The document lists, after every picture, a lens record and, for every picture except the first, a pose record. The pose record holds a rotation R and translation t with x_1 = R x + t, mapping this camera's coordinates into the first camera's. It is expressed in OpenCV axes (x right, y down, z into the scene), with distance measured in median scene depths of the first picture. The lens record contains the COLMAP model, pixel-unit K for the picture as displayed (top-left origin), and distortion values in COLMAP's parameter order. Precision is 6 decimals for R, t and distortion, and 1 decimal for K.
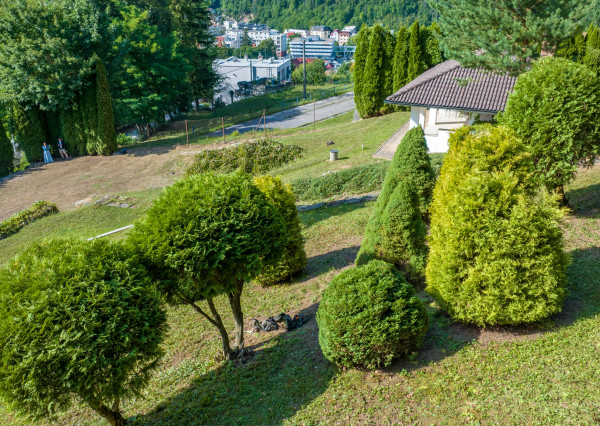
lens RADIAL K [[533.7, 0, 302.1], [0, 533.7, 211.3], [0, 0, 1]] dist [-0.018507, -0.003064]
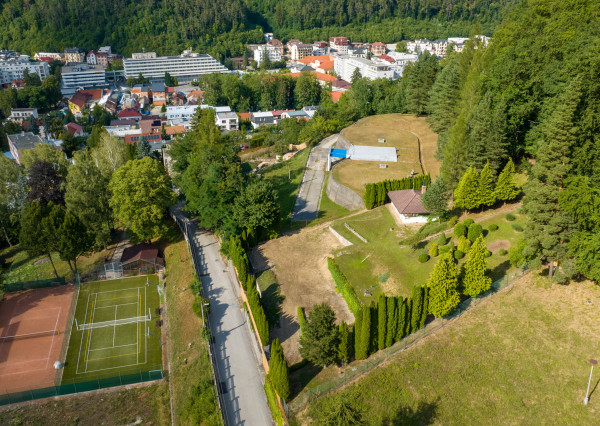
lens RADIAL K [[533.7, 0, 301.6], [0, 533.7, 213.5], [0, 0, 1]] dist [-0.018507, -0.003064]
pose [[0.873074, -0.204787, 0.442497, -0.128656], [0.192302, 0.978582, 0.073462, -0.036173], [-0.448064, 0.020955, 0.893756, -0.129550]]
